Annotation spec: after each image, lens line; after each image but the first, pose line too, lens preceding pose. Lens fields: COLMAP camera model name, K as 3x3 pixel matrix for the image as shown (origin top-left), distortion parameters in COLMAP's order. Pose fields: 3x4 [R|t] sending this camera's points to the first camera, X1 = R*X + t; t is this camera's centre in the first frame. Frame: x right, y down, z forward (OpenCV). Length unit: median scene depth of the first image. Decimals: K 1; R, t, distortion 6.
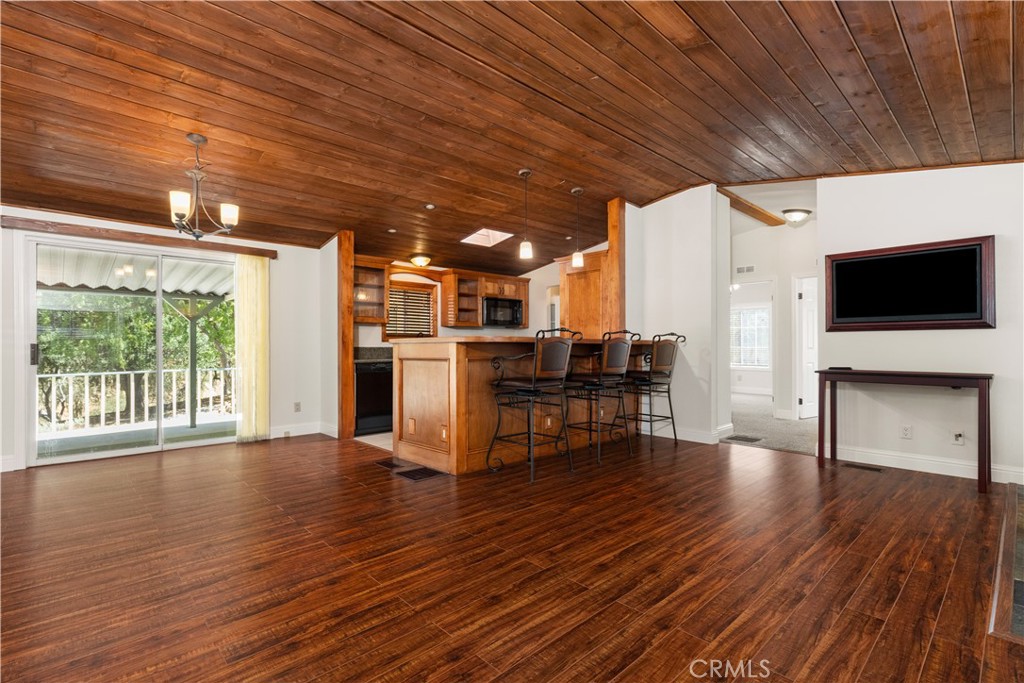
lens RADIAL K [[466.9, 0, 511.6], [0, 466.9, 344.0], [0, 0, 1]] dist [0.004150, -0.001018]
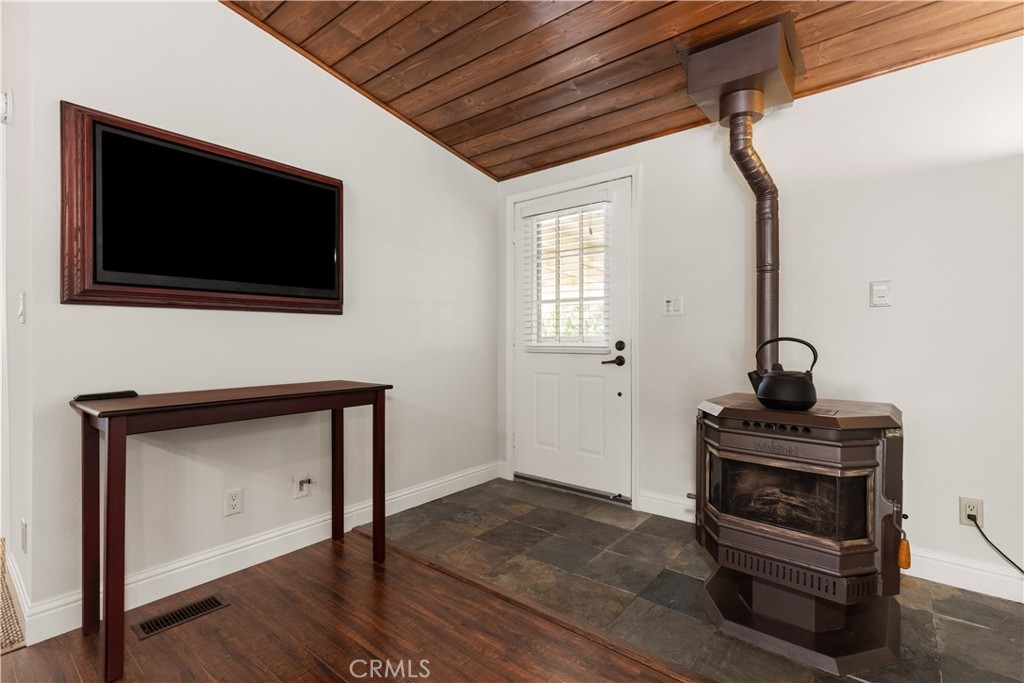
lens RADIAL K [[459.3, 0, 512.1], [0, 459.3, 339.8], [0, 0, 1]] dist [0.005554, -0.000094]
pose [[-0.142703, -0.002243, 0.989763, 0.361364], [-0.008982, 0.999959, 0.000971, -0.007429], [-0.989725, -0.008751, -0.142717, 1.037701]]
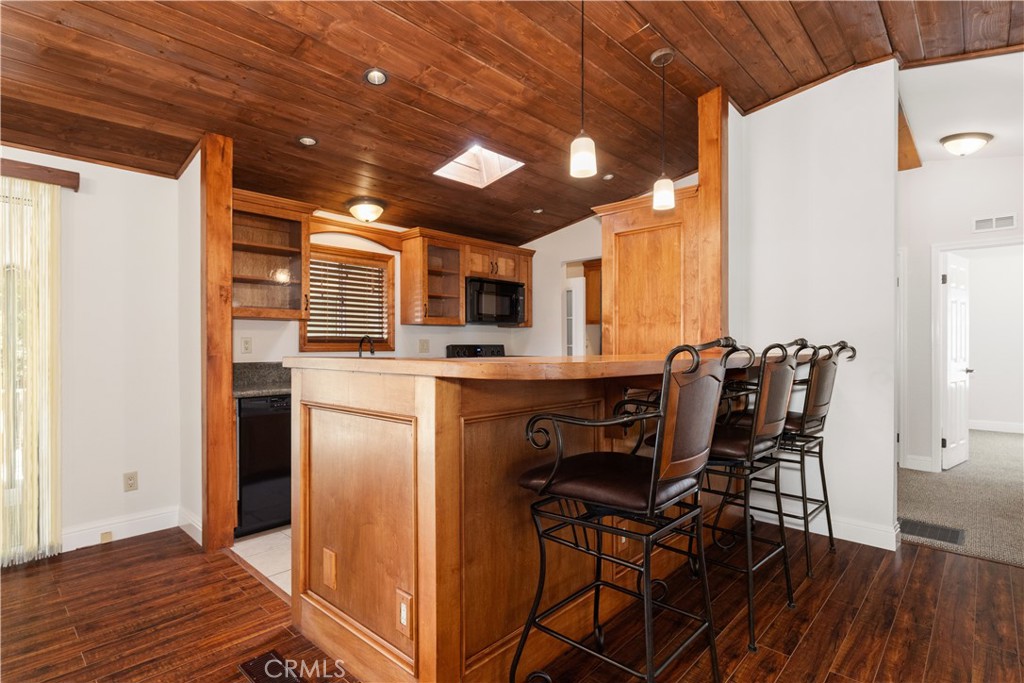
lens RADIAL K [[521.1, 0, 512.0], [0, 521.1, 341.5], [0, 0, 1]] dist [-0.035827, 0.016838]
pose [[0.997157, 0.002357, 0.075319, -0.138182], [-0.002919, 0.999969, 0.007359, -0.047398], [-0.075300, -0.007558, 0.997132, 0.753825]]
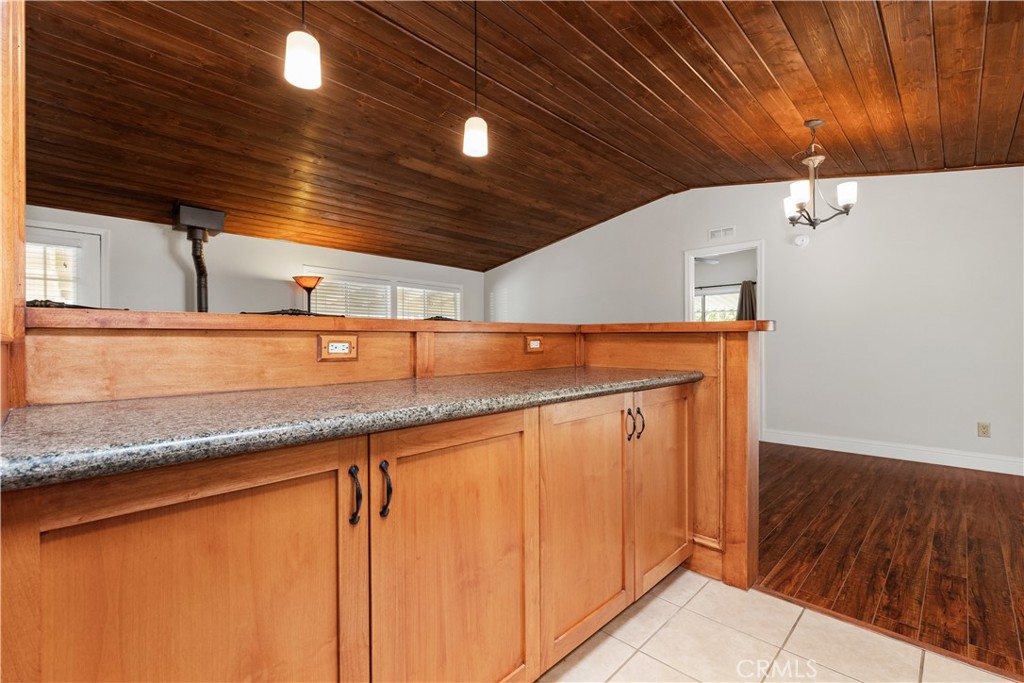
lens RADIAL K [[446.6, 0, 512.0], [0, 446.6, 341.5], [0, 0, 1]] dist [-0.018578, 0.003319]
pose [[-0.999610, 0.006473, -0.027155, -0.014562], [0.006784, 0.999912, -0.011381, 0.014213], [0.027079, -0.011561, -0.999566, 2.135064]]
